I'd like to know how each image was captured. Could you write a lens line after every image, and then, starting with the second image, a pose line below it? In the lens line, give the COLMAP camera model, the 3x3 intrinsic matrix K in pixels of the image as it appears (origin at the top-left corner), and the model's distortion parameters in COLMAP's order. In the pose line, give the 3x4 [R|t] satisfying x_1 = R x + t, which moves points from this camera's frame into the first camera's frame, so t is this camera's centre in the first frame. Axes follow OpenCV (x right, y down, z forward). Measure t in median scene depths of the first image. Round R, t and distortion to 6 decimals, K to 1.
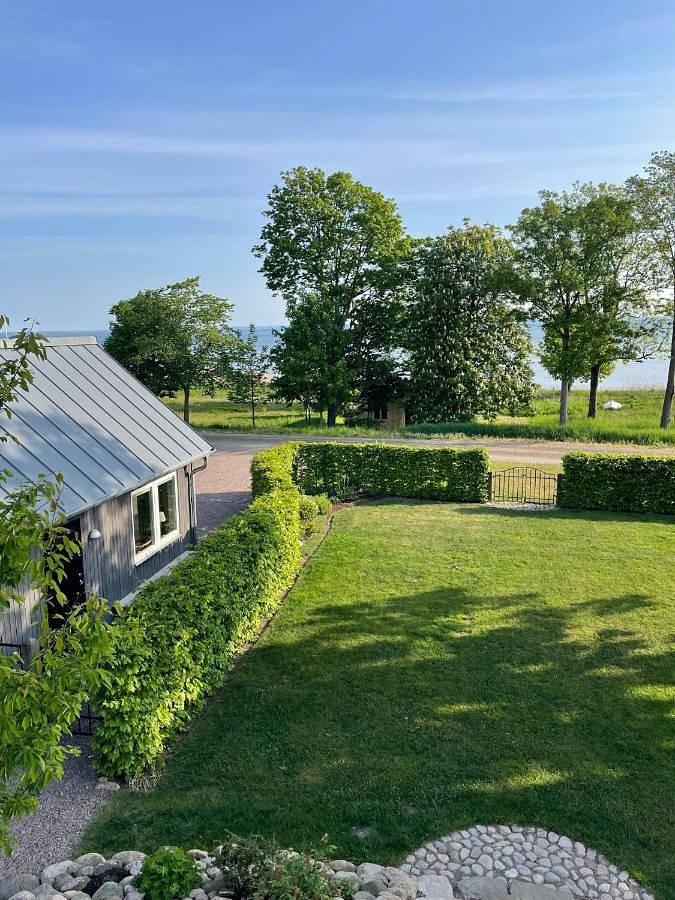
lens RADIAL K [[680.0, 0, 340.3], [0, 680.0, 466.7], [0, 0, 1]] dist [0.122286, -0.135416]
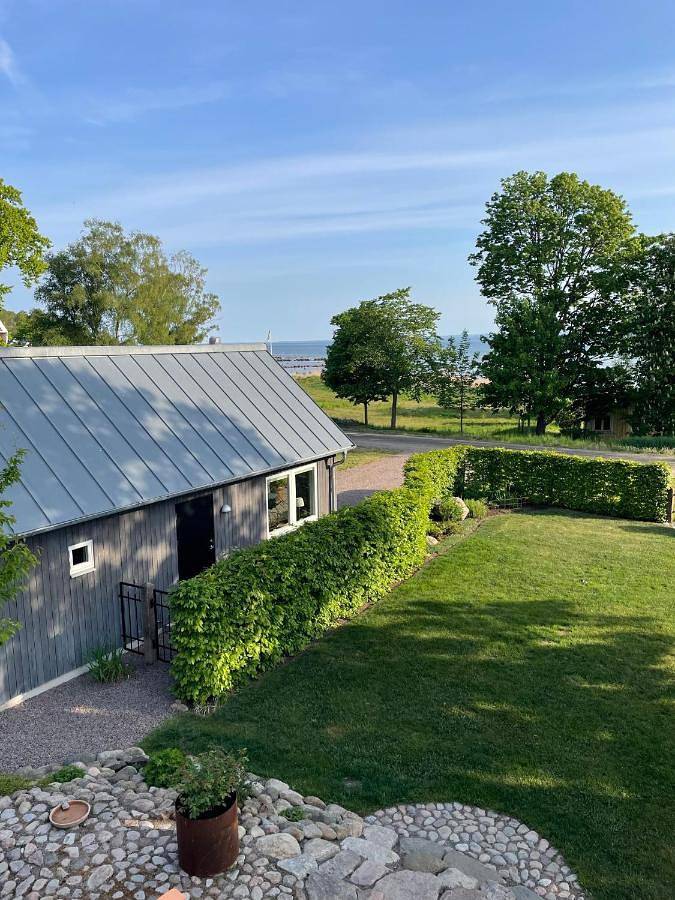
lens RADIAL K [[680.0, 0, 340.3], [0, 680.0, 466.7], [0, 0, 1]] dist [0.122286, -0.135416]
pose [[0.934921, 0.063734, -0.349084, 0.125022], [-0.067467, 0.997720, 0.001469, 0.005488], [0.348382, 0.022179, 0.937090, -0.020988]]
